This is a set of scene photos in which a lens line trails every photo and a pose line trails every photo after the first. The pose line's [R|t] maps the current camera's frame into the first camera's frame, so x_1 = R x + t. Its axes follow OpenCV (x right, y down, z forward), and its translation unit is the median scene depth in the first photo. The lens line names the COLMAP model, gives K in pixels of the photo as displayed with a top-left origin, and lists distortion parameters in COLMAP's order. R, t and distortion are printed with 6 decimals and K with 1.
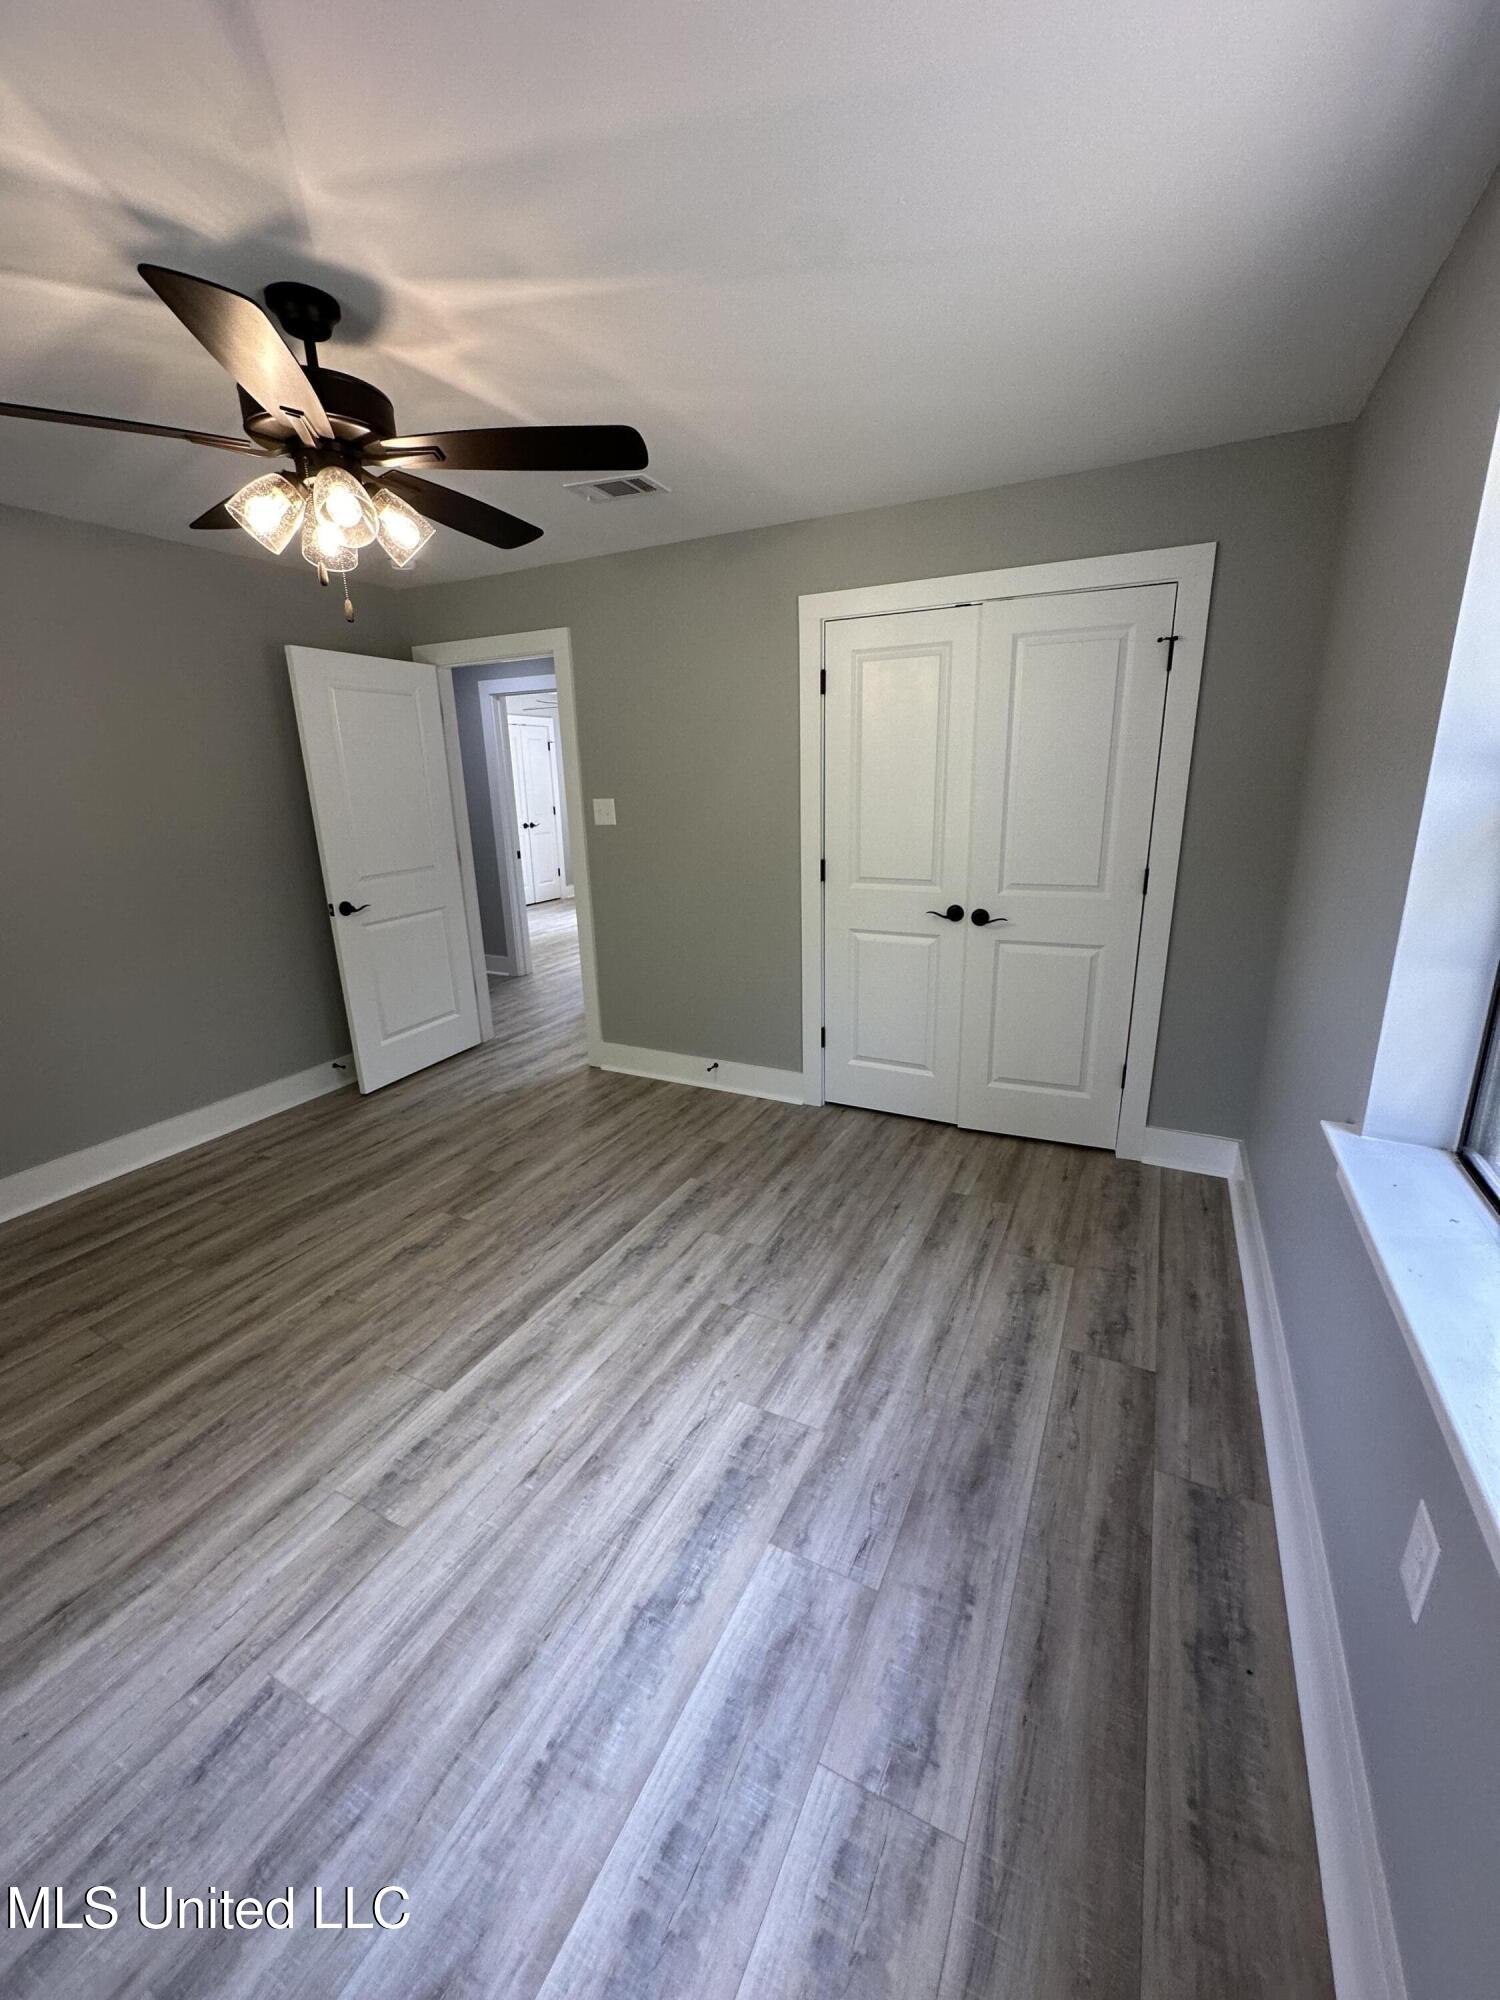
lens RADIAL K [[804.7, 0, 750.0], [0, 804.7, 1000.0], [0, 0, 1]] dist [-0.000817, -0.000705]
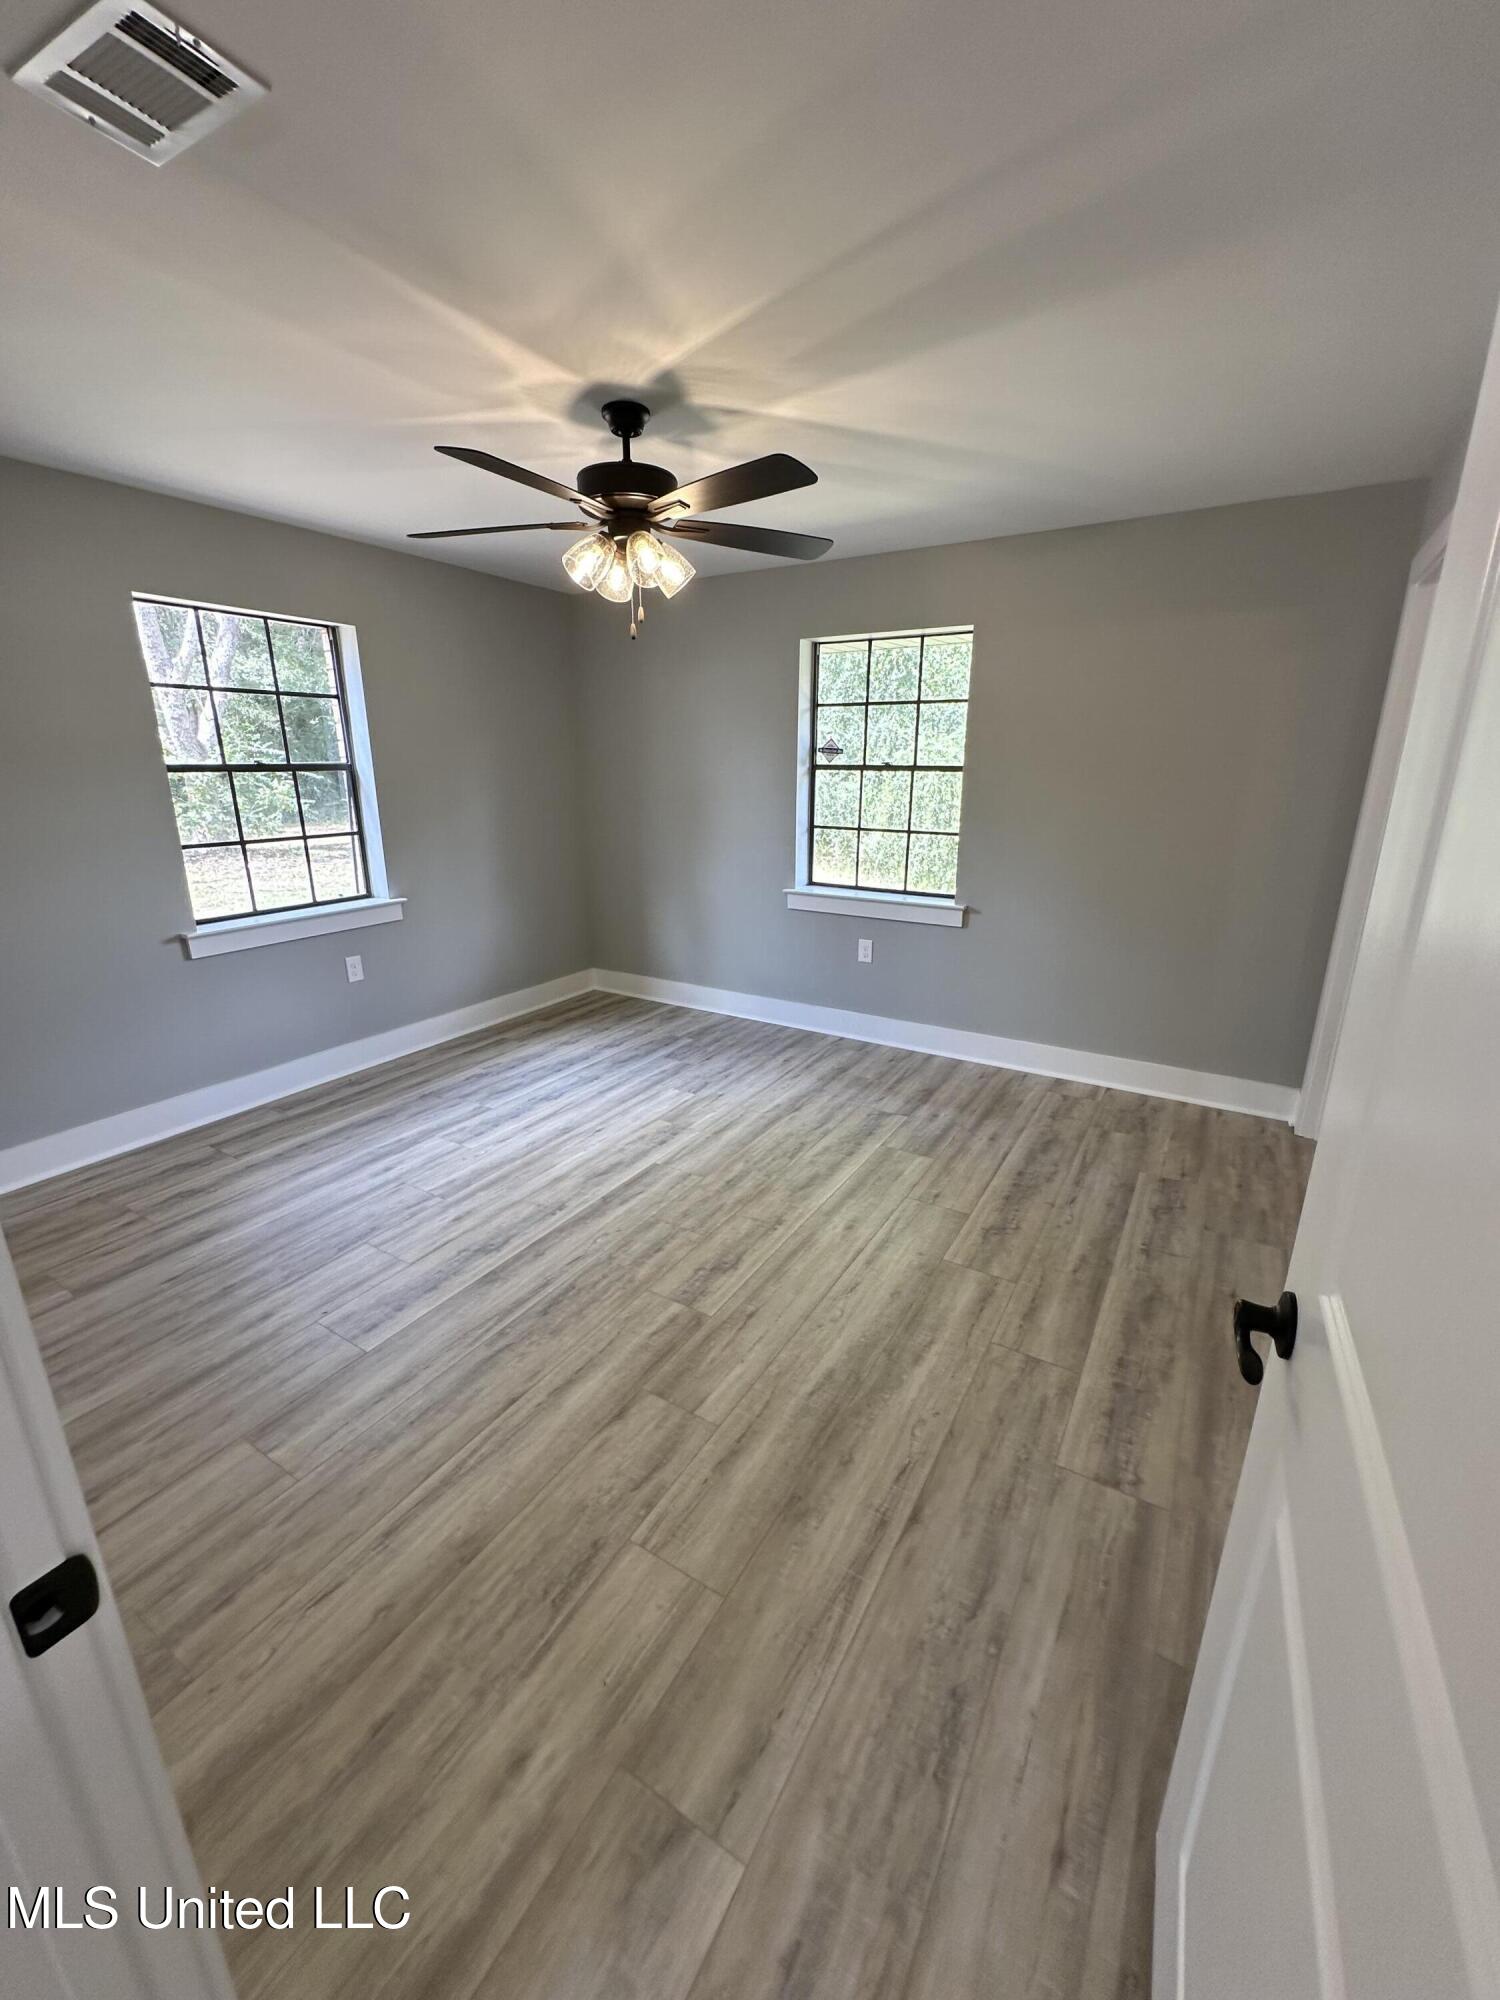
lens RADIAL K [[804.7, 0, 750.0], [0, 804.7, 1000.0], [0, 0, 1]] dist [-0.000817, -0.000705]
pose [[-0.996515, 0.002728, 0.083364, -0.650486], [0.047008, 0.843987, 0.534300, -0.543539], [-0.068901, 0.536357, -0.841174, 1.993102]]
